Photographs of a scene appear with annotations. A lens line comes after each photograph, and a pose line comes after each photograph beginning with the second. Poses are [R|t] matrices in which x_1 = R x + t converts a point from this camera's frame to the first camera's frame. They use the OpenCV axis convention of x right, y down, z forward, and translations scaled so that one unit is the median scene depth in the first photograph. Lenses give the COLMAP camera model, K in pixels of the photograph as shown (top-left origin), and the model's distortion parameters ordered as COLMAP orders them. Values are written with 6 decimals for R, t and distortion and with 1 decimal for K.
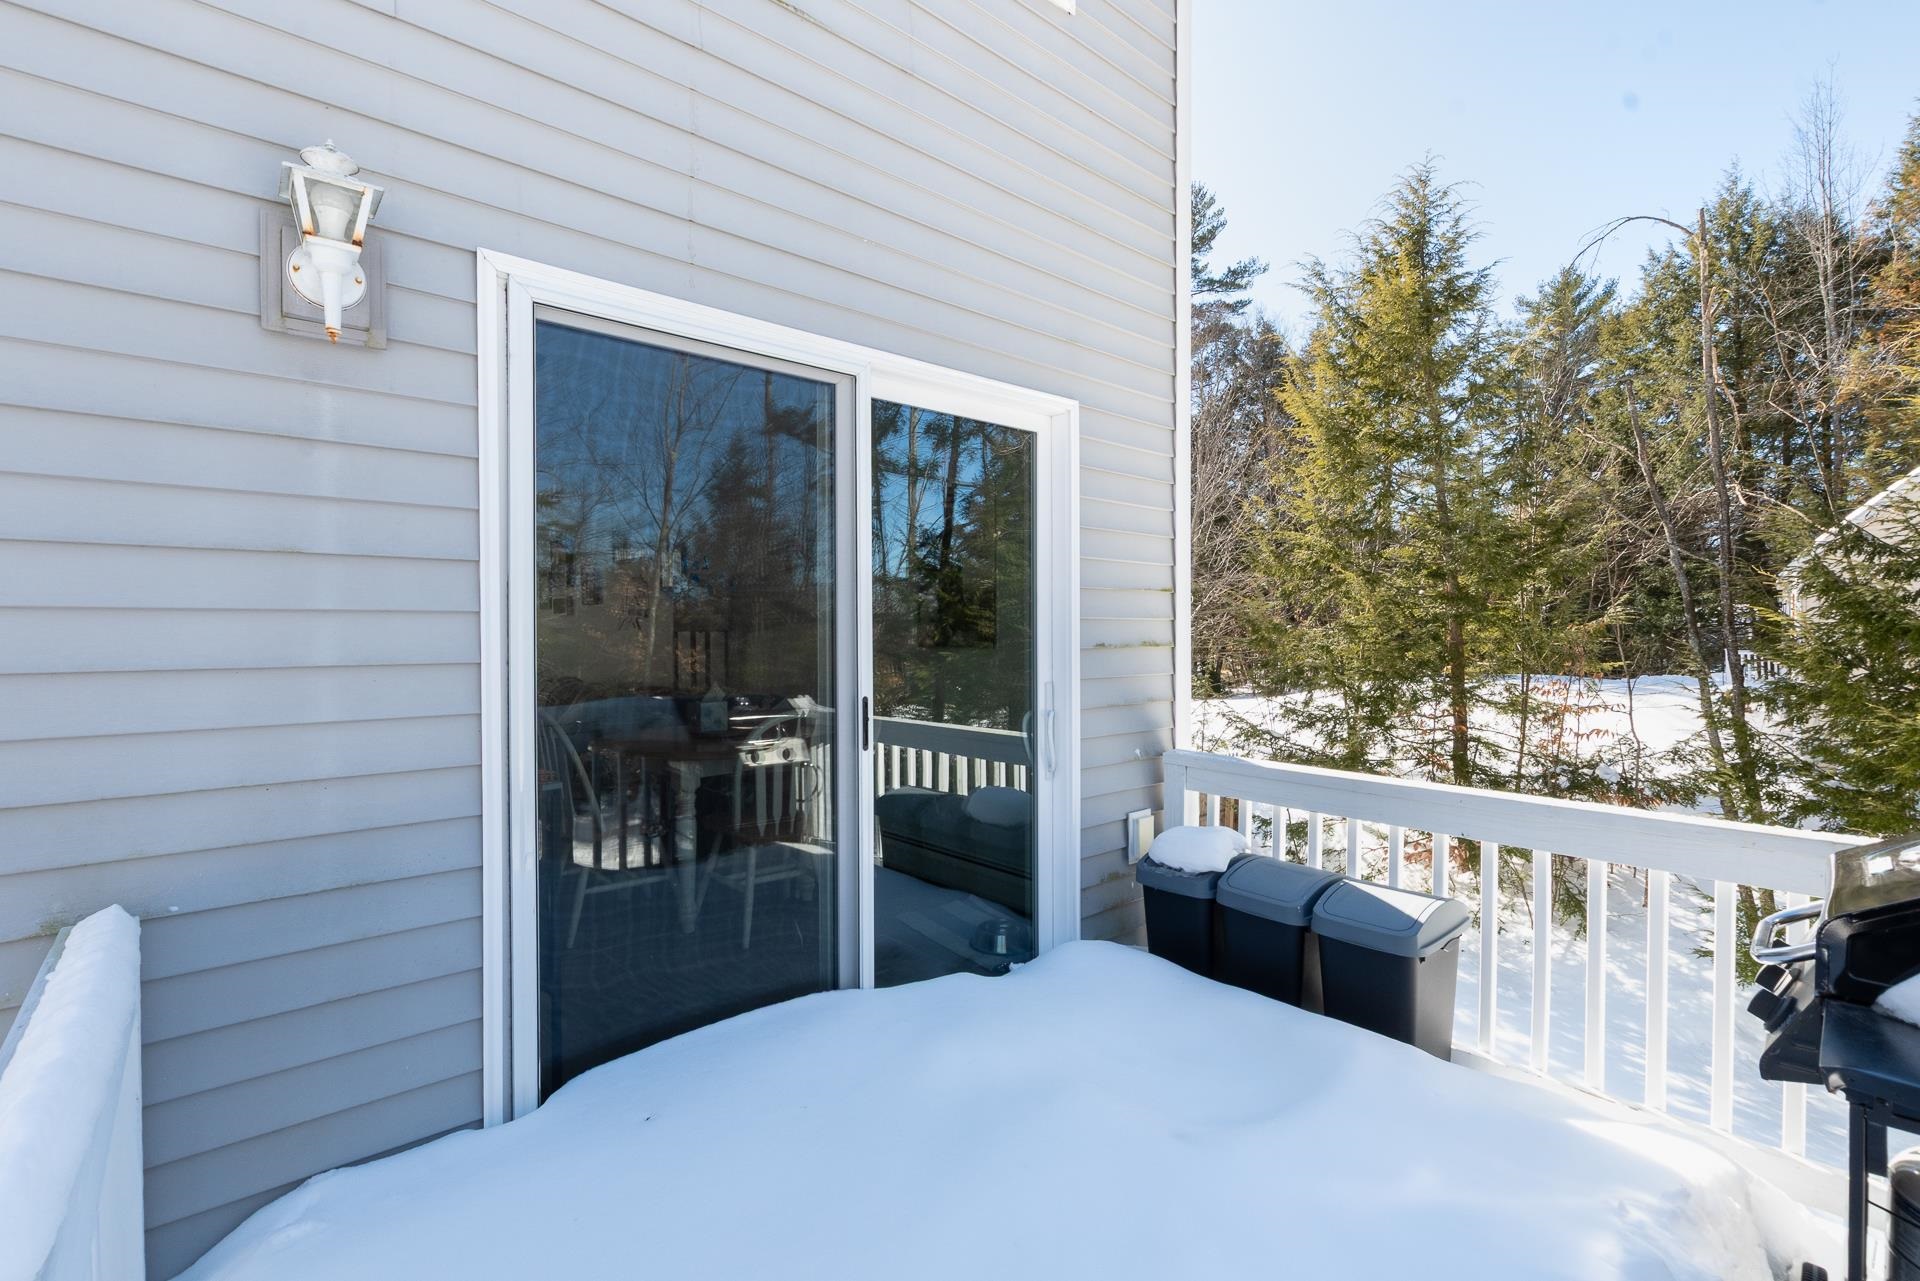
lens RADIAL K [[874.4, 0, 960.0], [0, 874.4, 640.5], [0, 0, 1]] dist [0.000550, 0.000058]
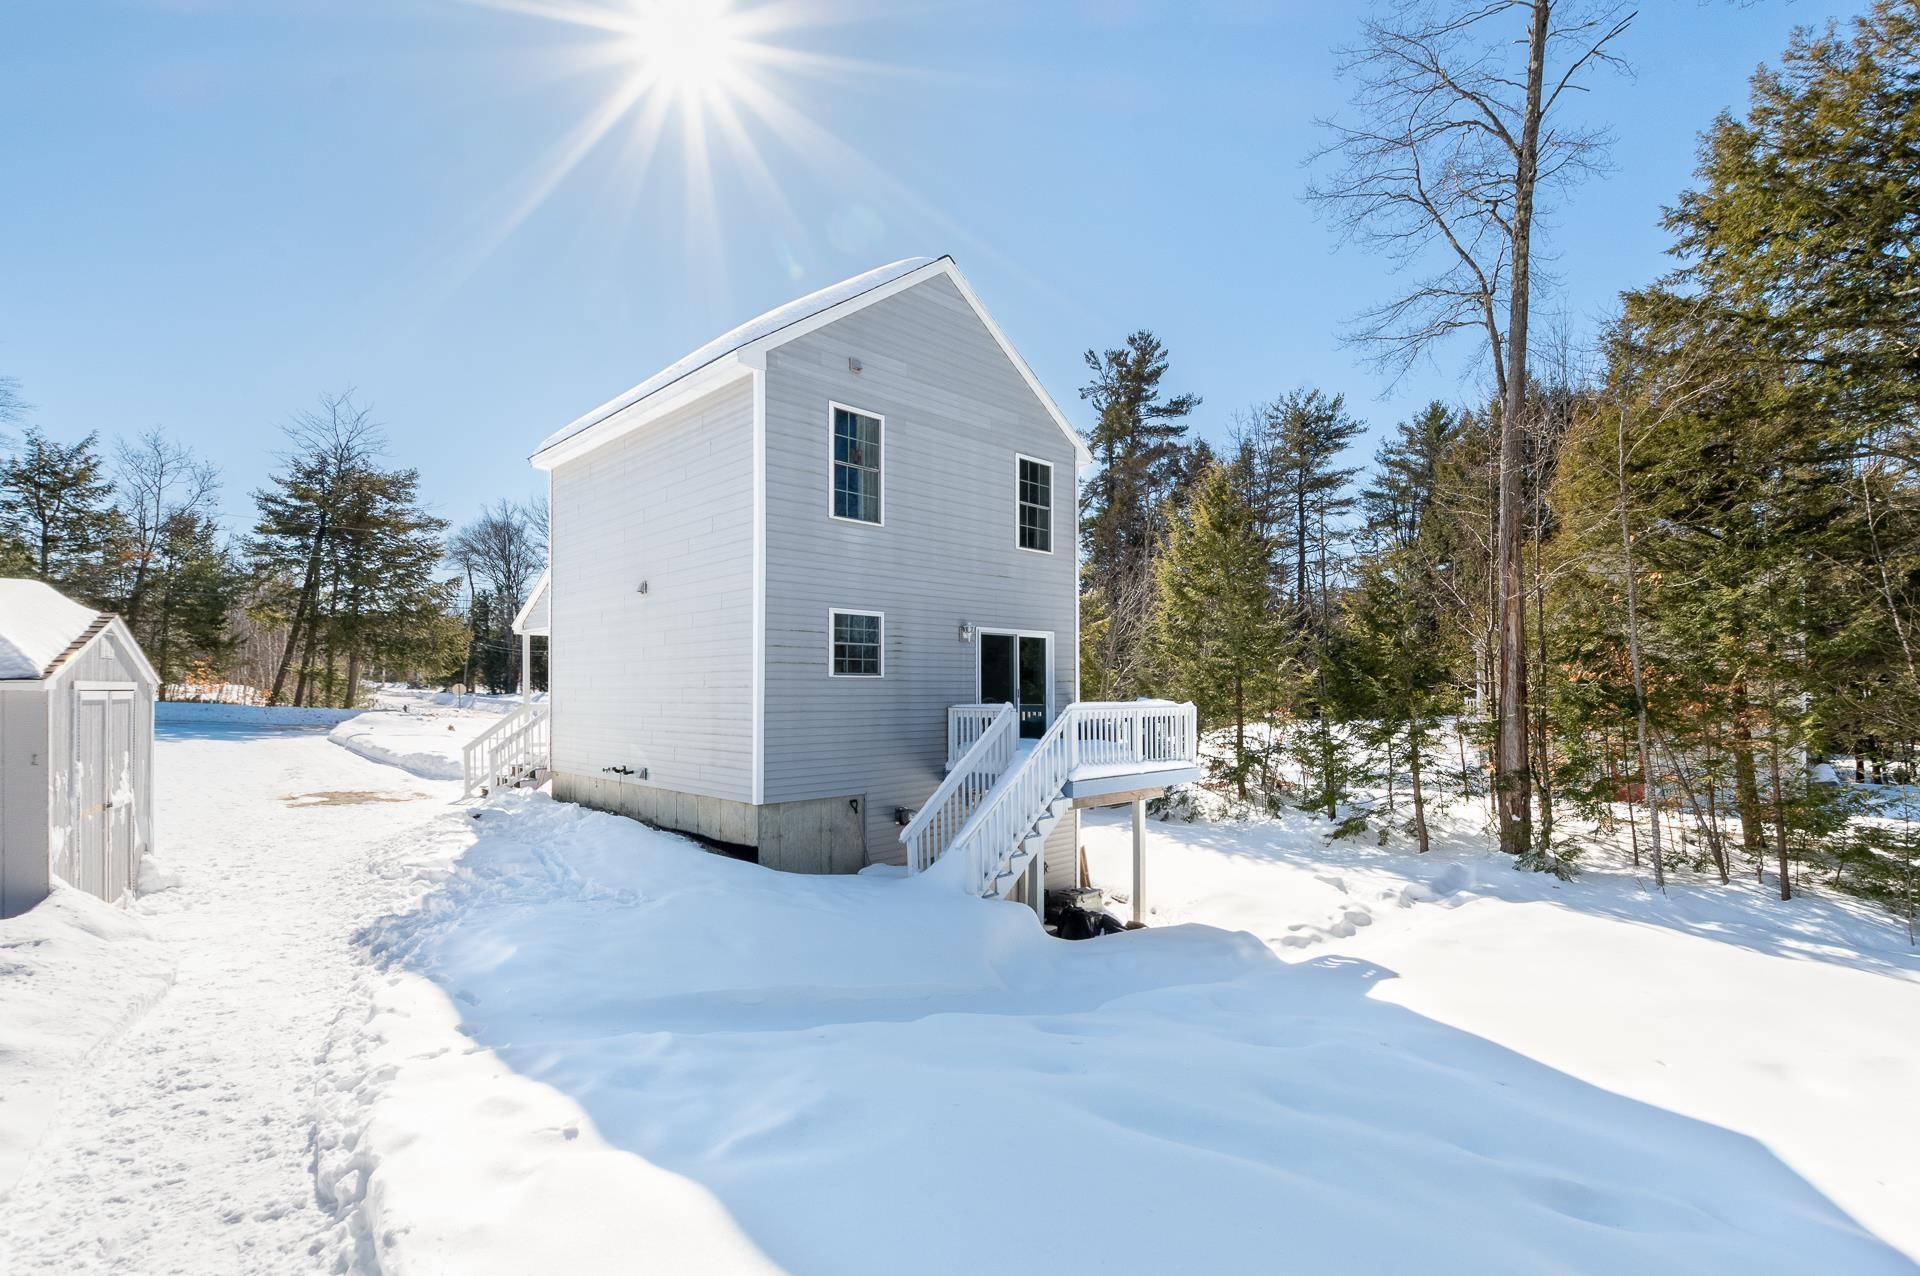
lens RADIAL K [[883.5, 0, 961.3], [0, 883.5, 678.4], [0, 0, 1]] dist [-0.002816, -0.000276]
pose [[0.999550, -0.002507, 0.029897, -0.034242], [0.003294, 0.999648, -0.026320, 0.007716], [-0.029821, 0.026407, 0.999206, -0.252561]]
